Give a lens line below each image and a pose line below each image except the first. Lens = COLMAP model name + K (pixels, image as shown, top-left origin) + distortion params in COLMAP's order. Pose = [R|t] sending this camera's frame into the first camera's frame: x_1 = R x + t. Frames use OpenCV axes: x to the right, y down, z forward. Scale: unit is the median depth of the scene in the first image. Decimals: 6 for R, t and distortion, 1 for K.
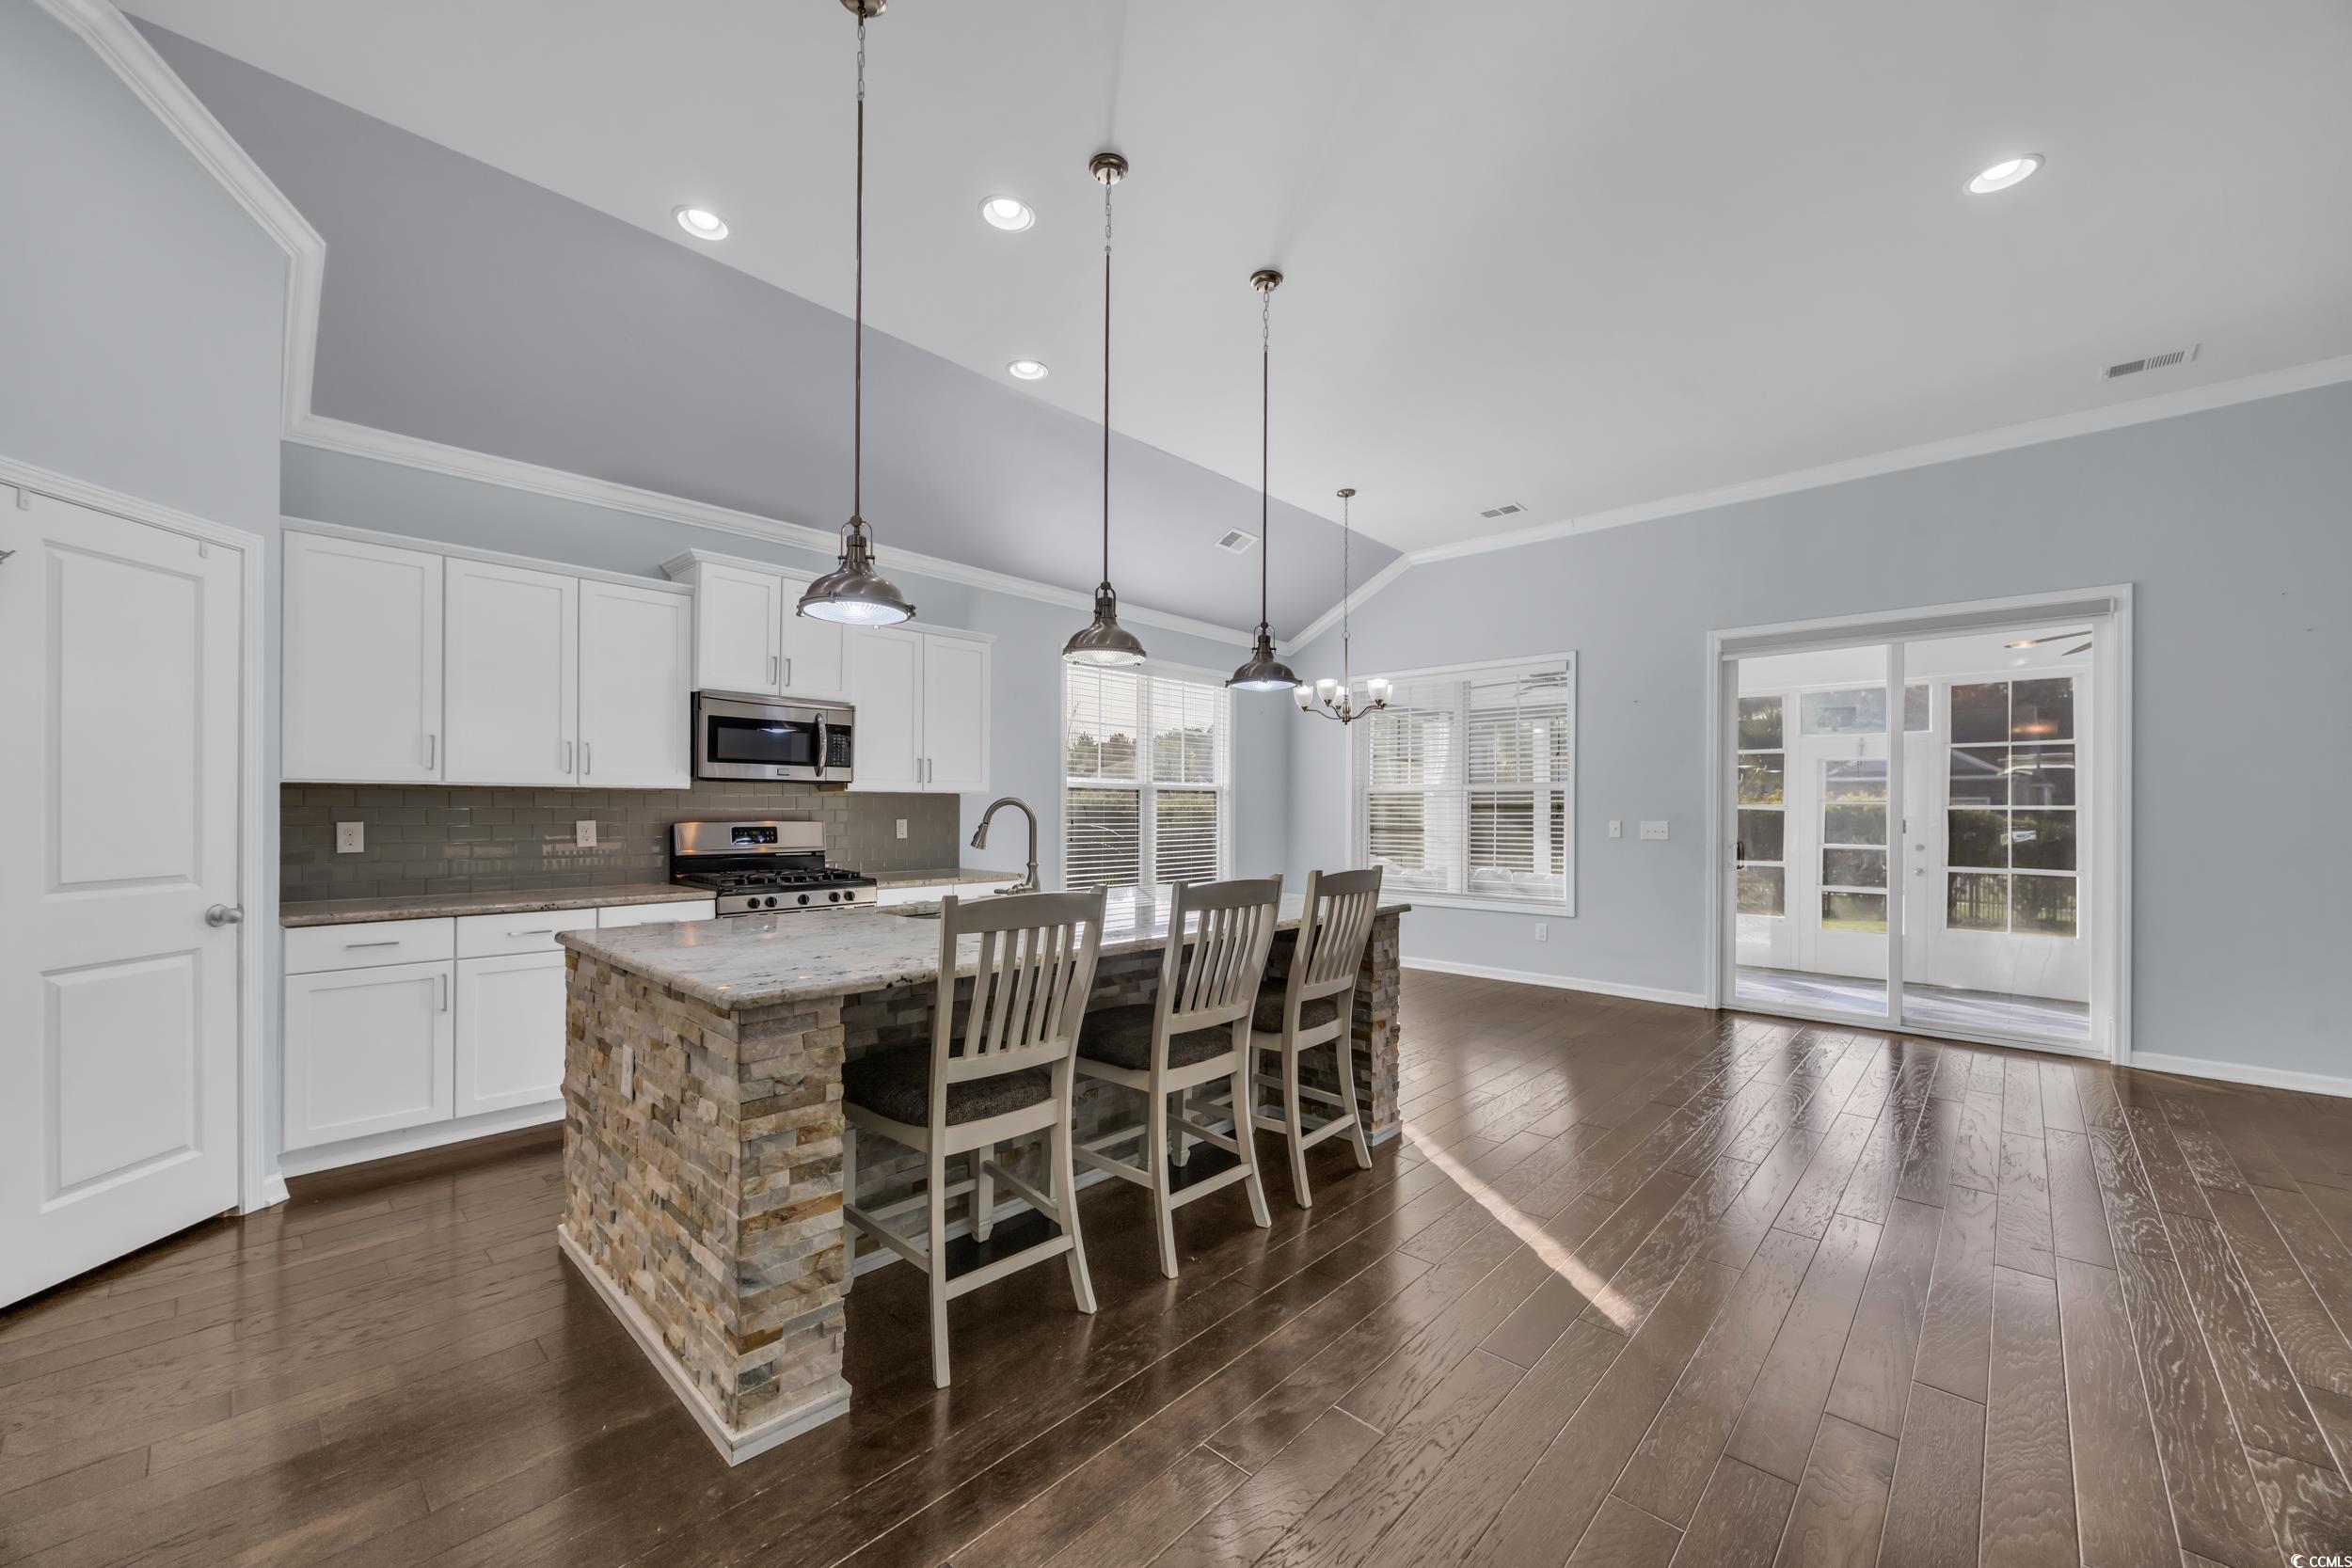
lens RADIAL K [[904.1, 0, 1166.9], [0, 904.1, 807.1], [0, 0, 1]] dist [-0.000995, -0.000215]
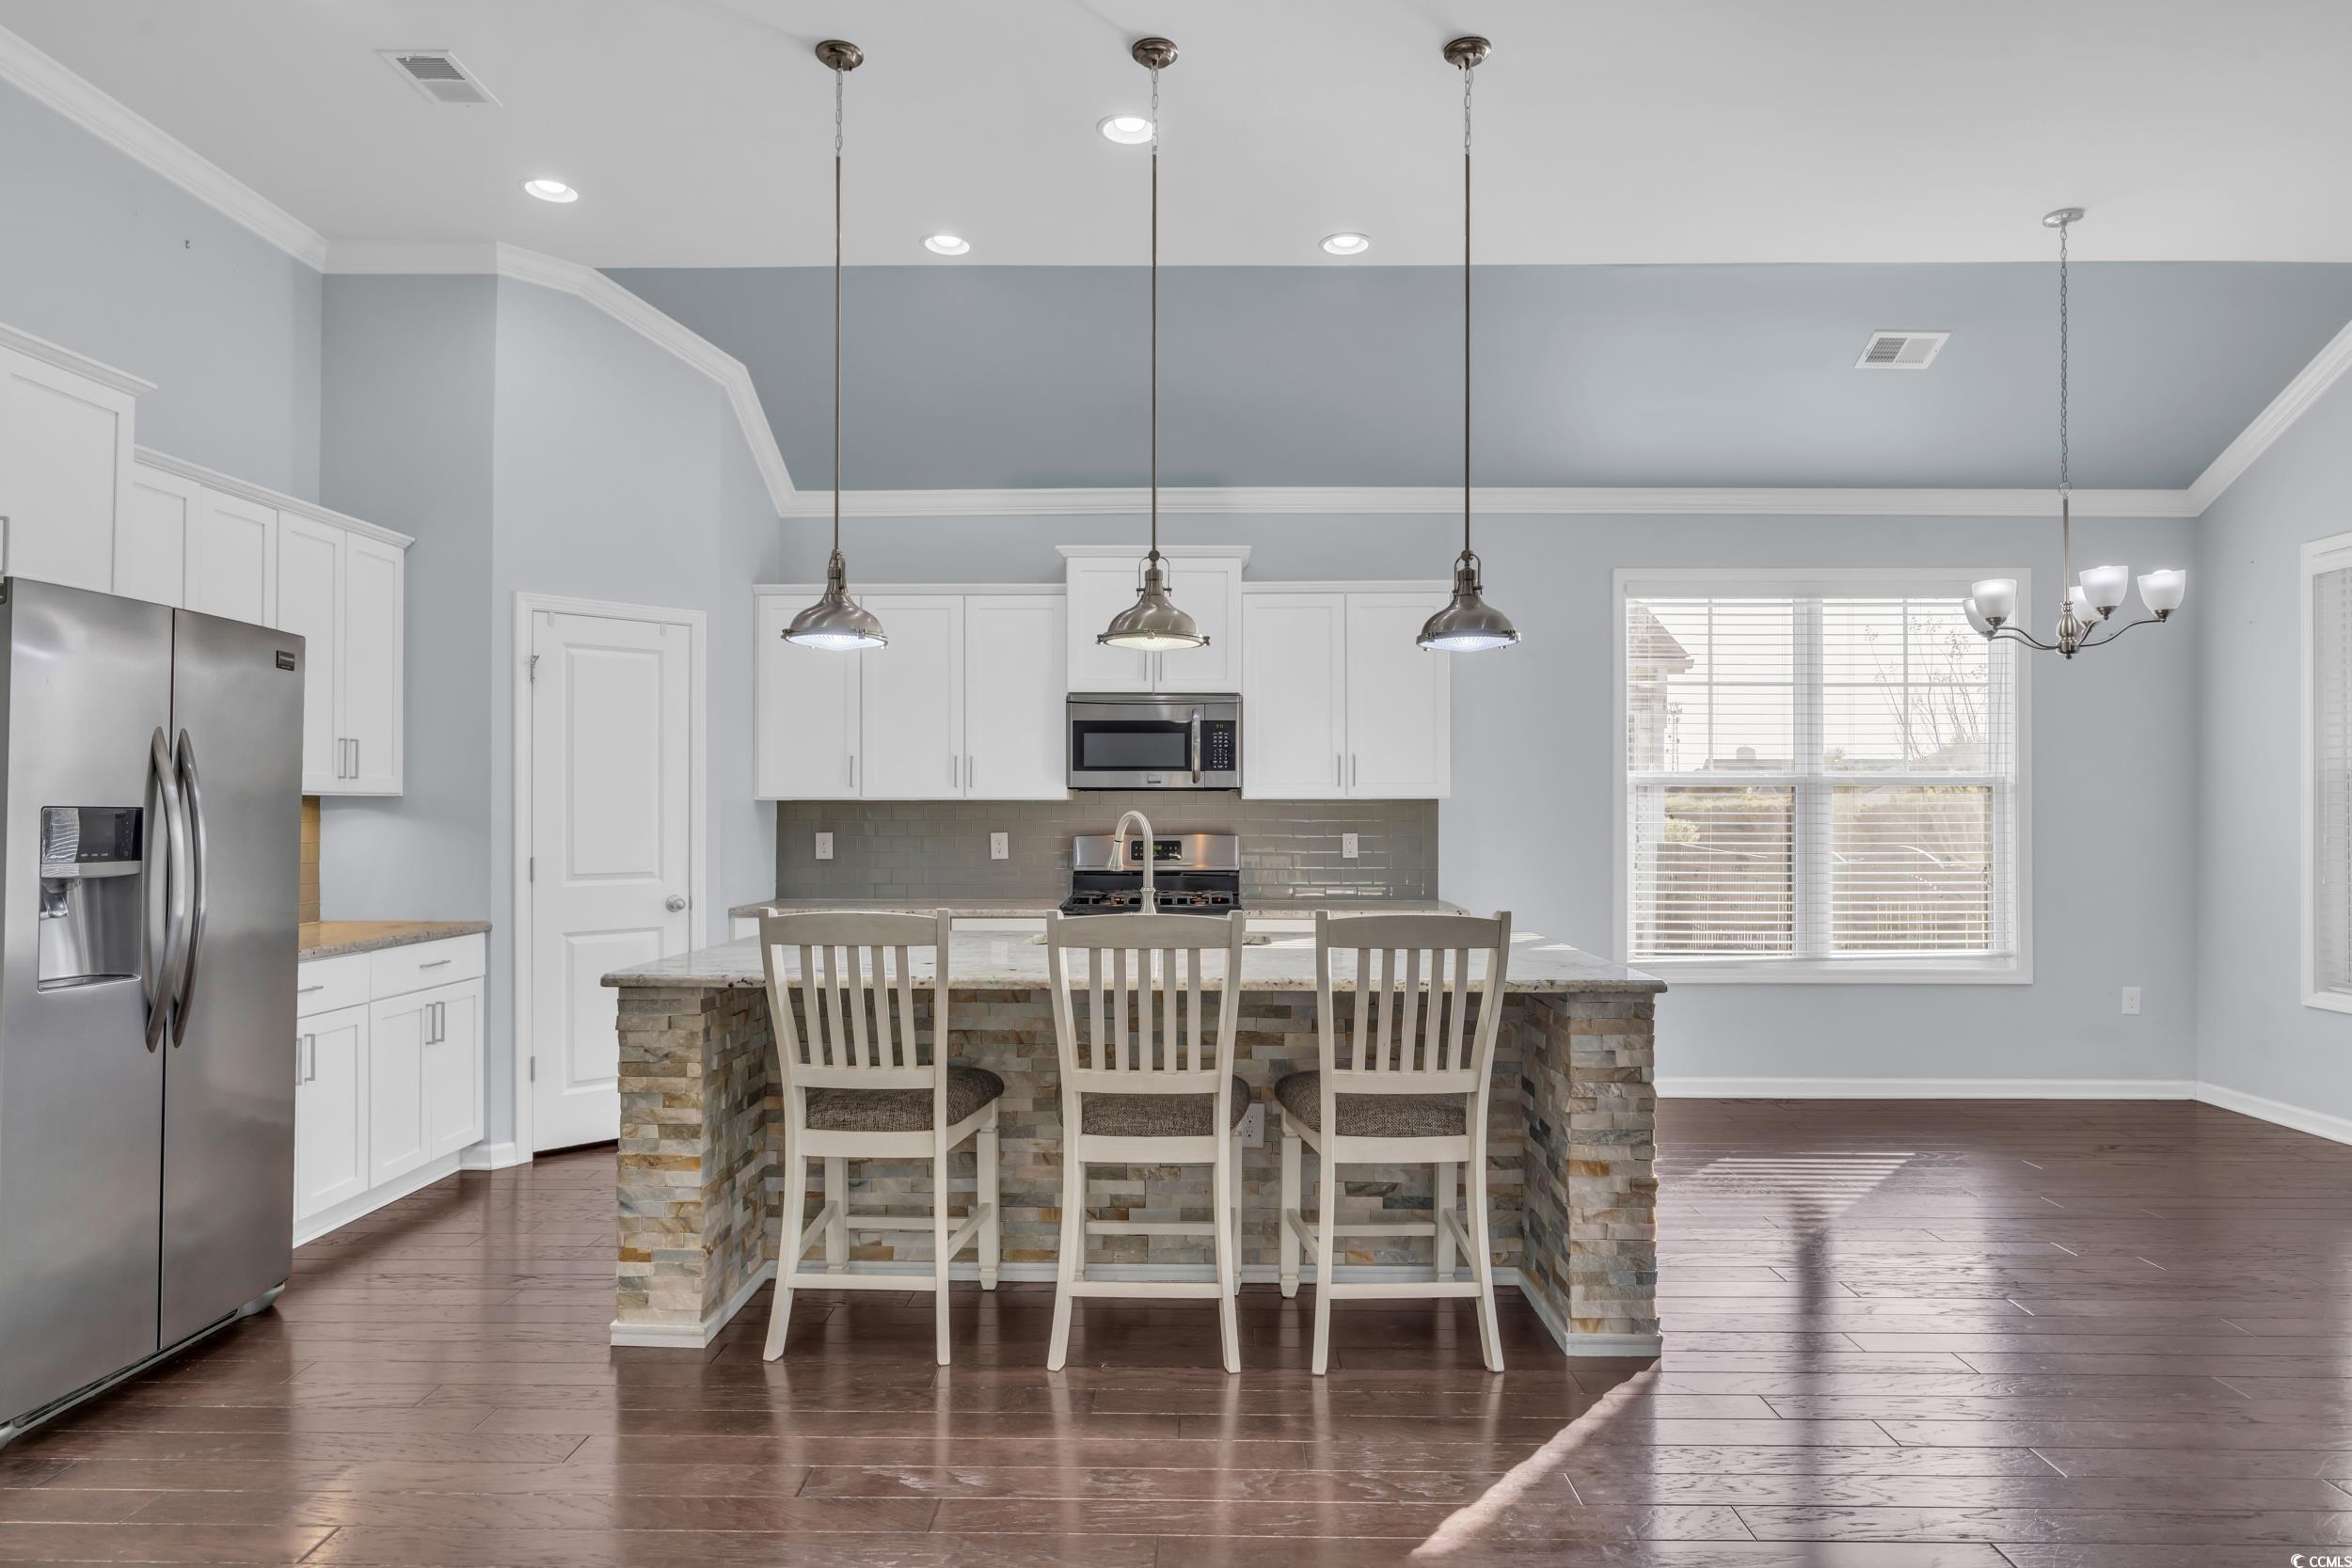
lens RADIAL K [[1382.2, 0, 1173.8], [0, 1382.2, 801.2], [0, 0, 1]] dist [-0.001935, -0.000402]
pose [[0.676848, -0.008943, -0.736068, 0.876557], [0.005023, 0.999959, -0.007530, -0.010917], [0.736105, 0.001400, 0.676866, 0.155432]]
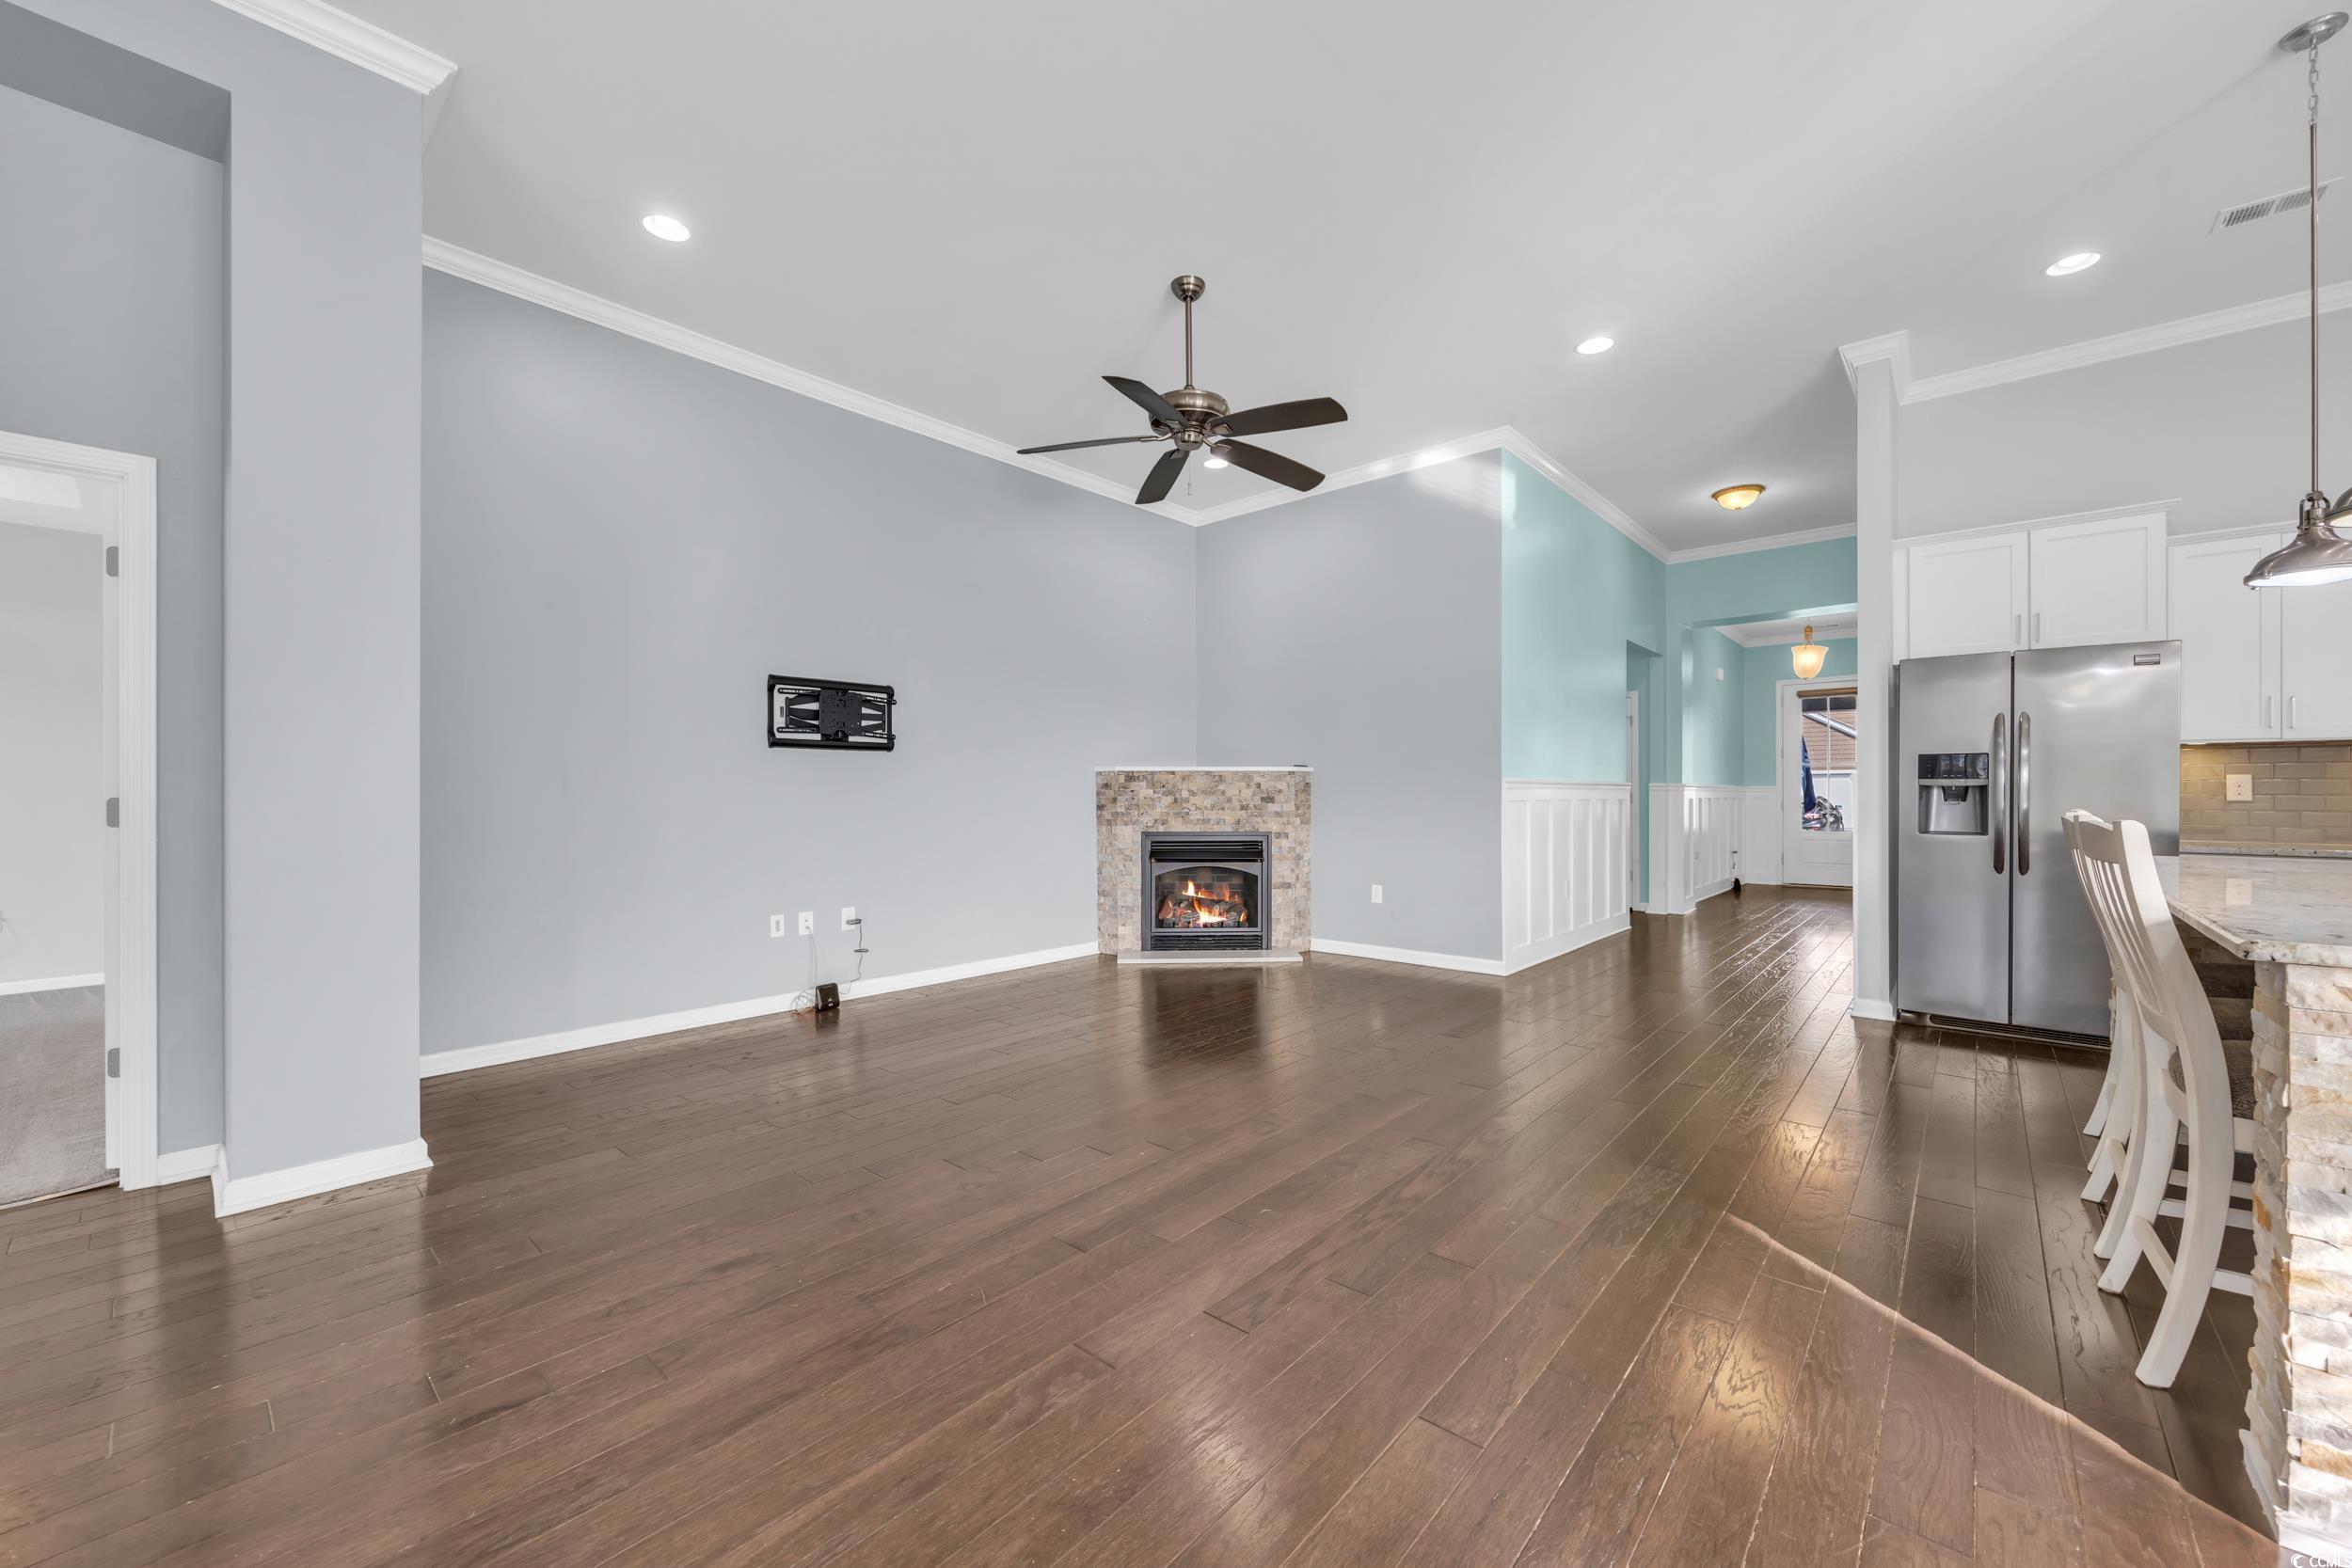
lens RADIAL K [[916.0, 0, 1189.5], [0, 916.0, 793.4], [0, 0, 1]] dist [-0.001118, -0.000194]
pose [[-0.999057, -0.005081, -0.043120, 0.879370], [-0.005032, 0.999987, -0.001261, 0.053782], [0.043125, -0.001042, -0.999069, 1.655997]]
